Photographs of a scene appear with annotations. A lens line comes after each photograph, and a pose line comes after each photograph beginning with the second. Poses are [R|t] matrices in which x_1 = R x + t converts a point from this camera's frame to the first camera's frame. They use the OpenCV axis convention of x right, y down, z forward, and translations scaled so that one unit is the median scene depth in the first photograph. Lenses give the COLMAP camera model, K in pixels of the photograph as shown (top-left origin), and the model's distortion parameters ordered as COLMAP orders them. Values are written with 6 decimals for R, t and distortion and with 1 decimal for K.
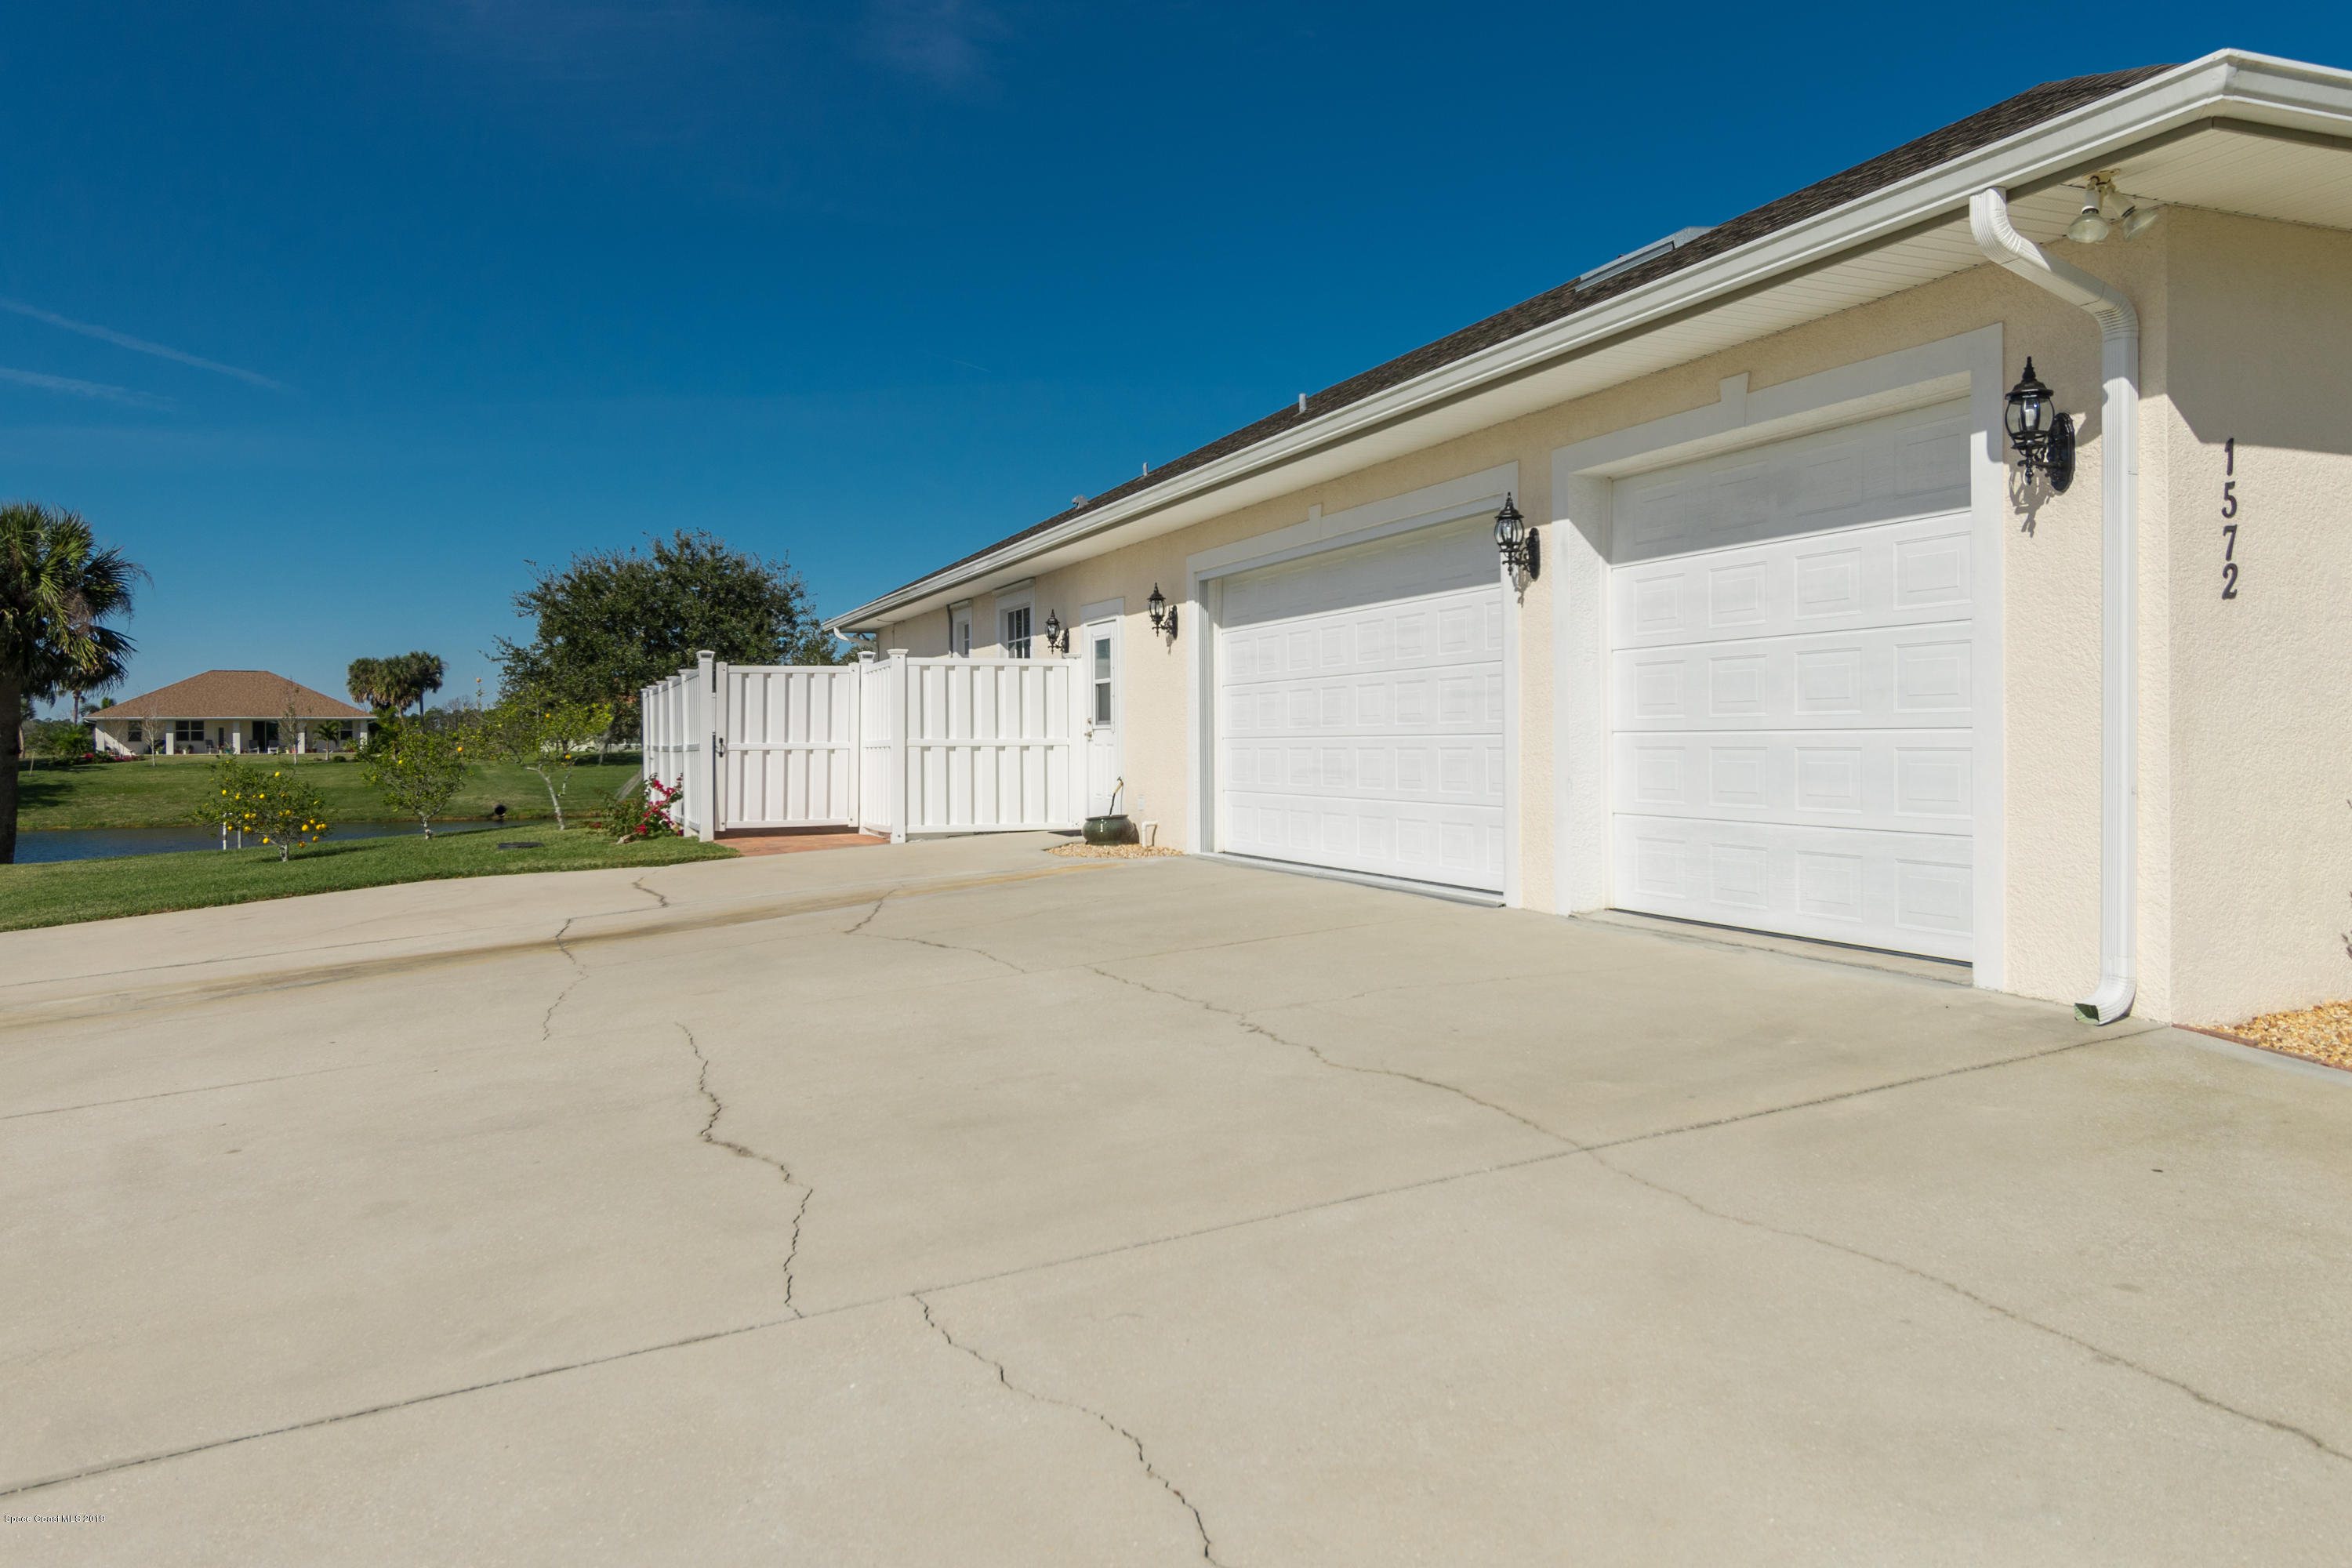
lens RADIAL K [[1648.6, 0, 1161.0], [0, 1648.6, 783.2], [0, 0, 1]] dist [0.001615, 0.006758]
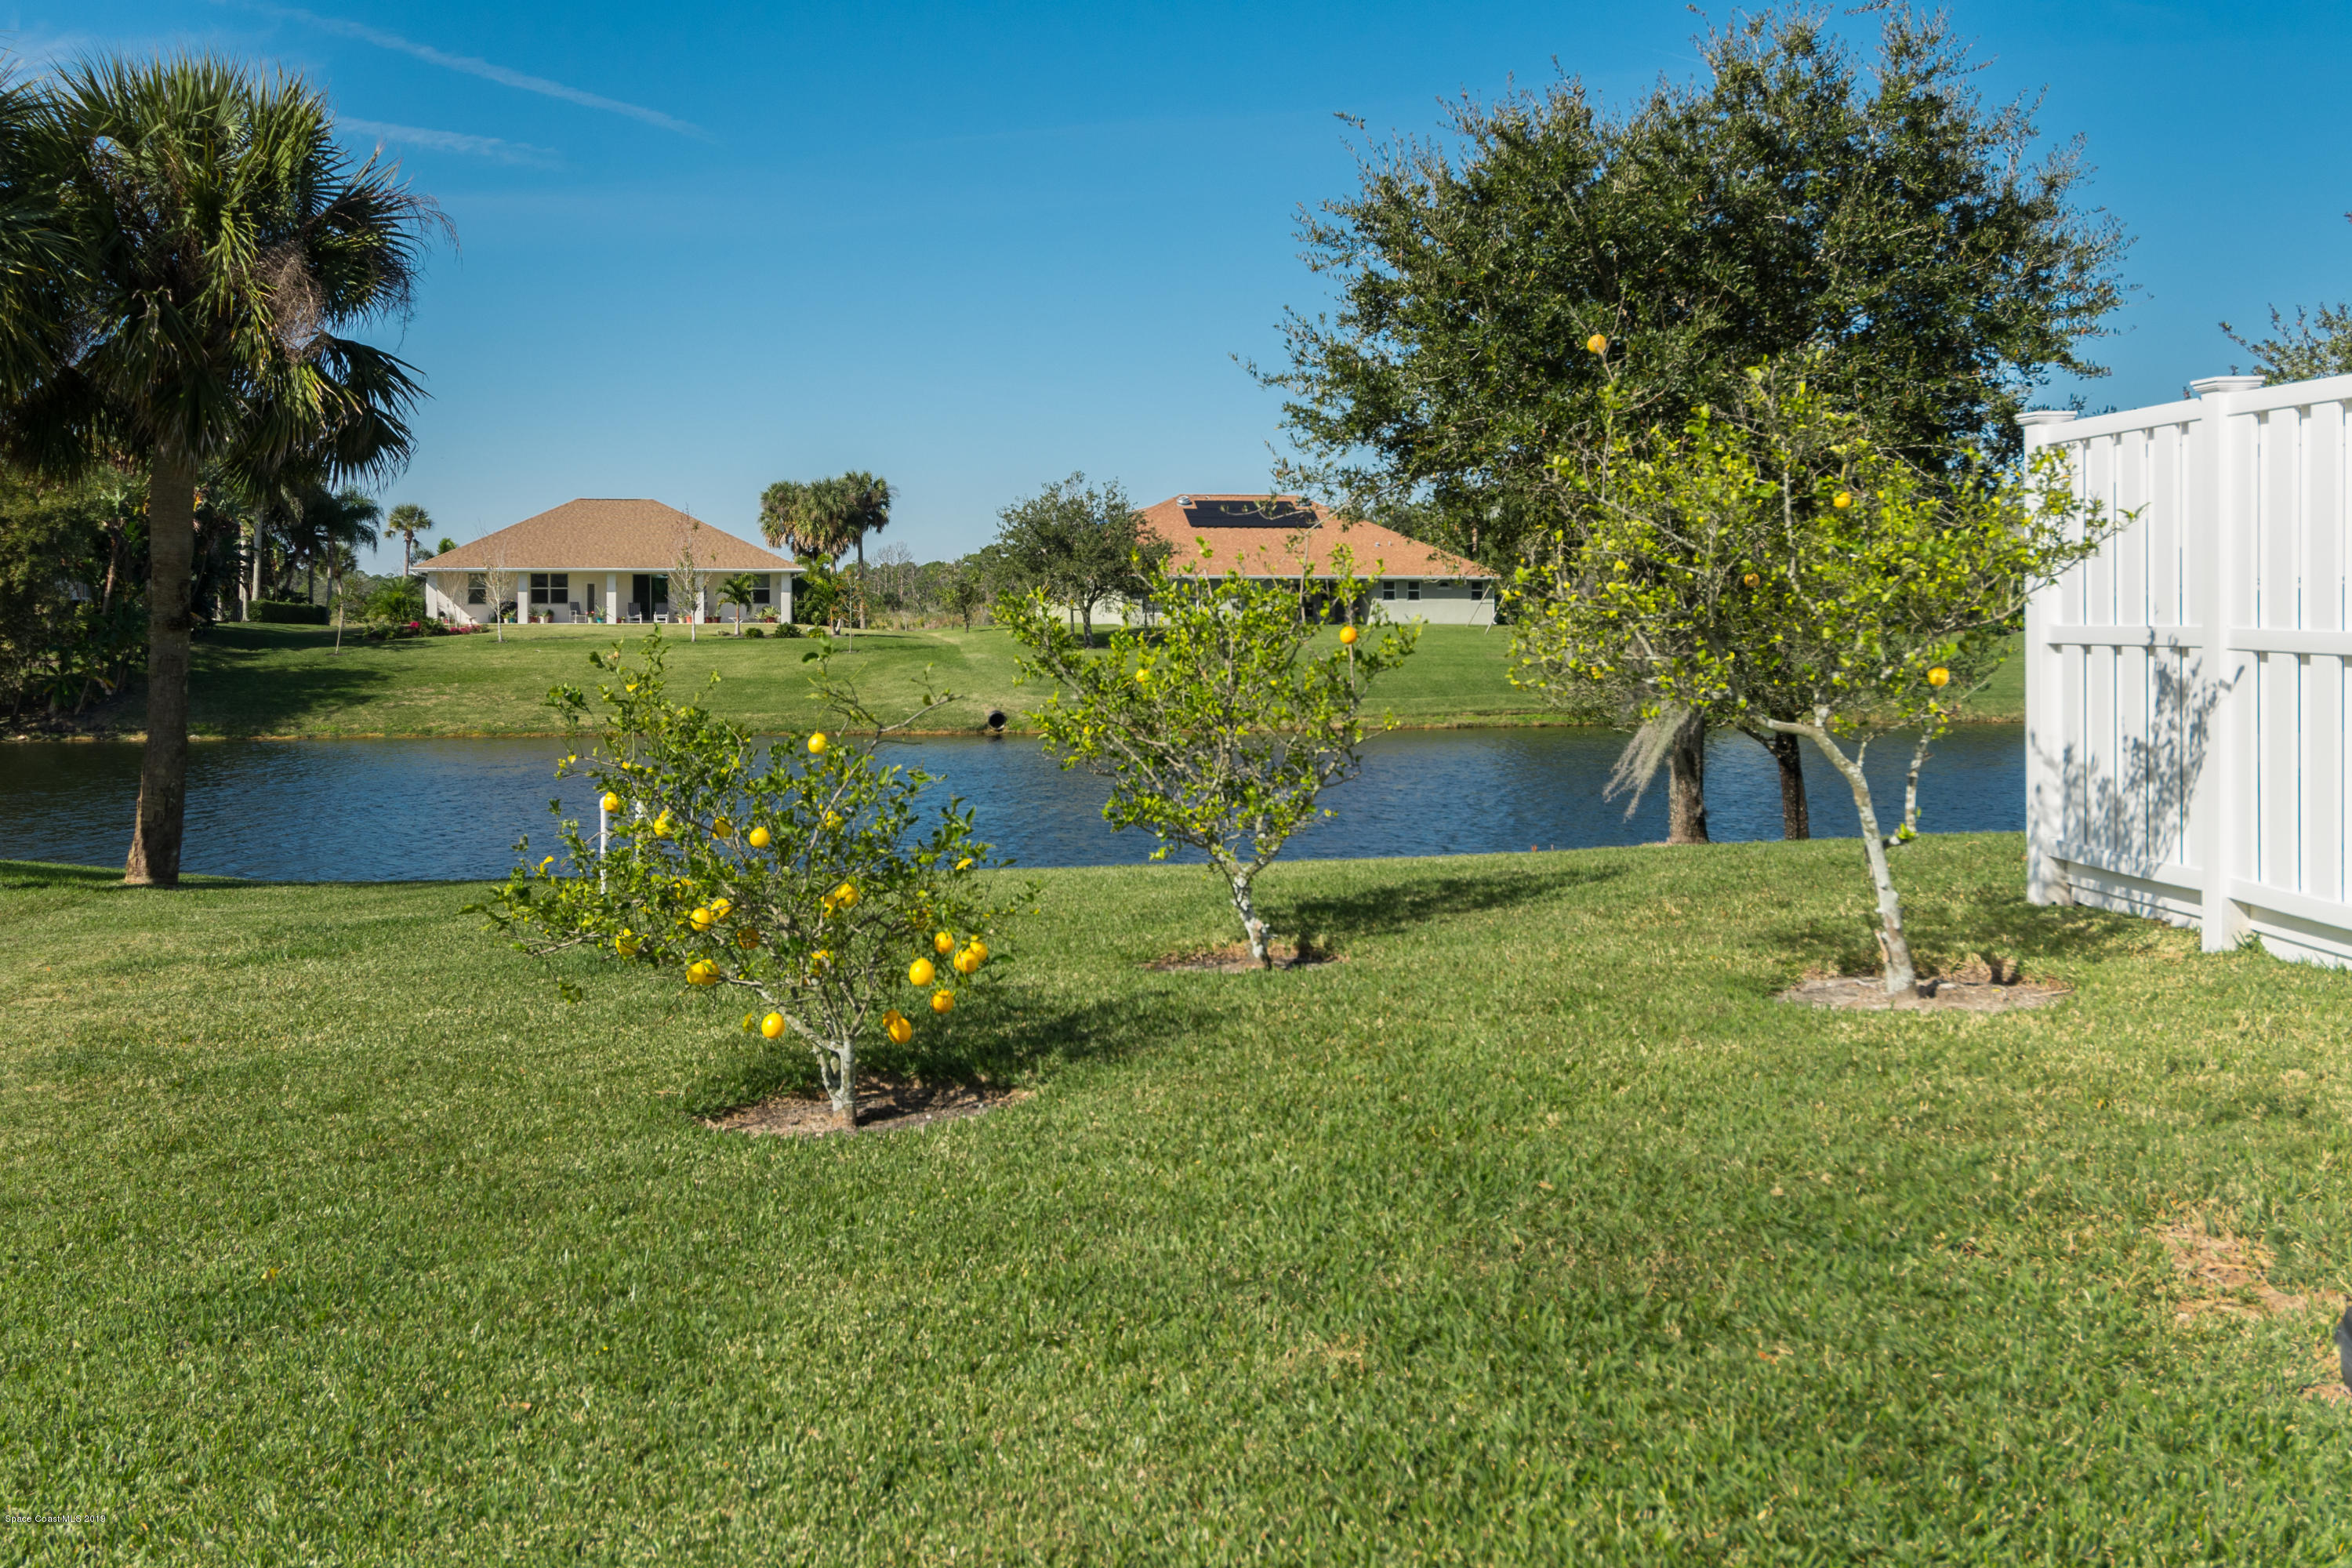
lens RADIAL K [[2361.9, 0, 1186.2], [0, 2361.9, 778.1], [0, 0, 1]] dist [0.013974, 0.000000]
pose [[0.963451, 0.026874, -0.266535, -0.082645], [-0.014901, 0.998791, 0.046844, -0.003717], [0.267471, -0.041161, 0.962686, 0.144185]]
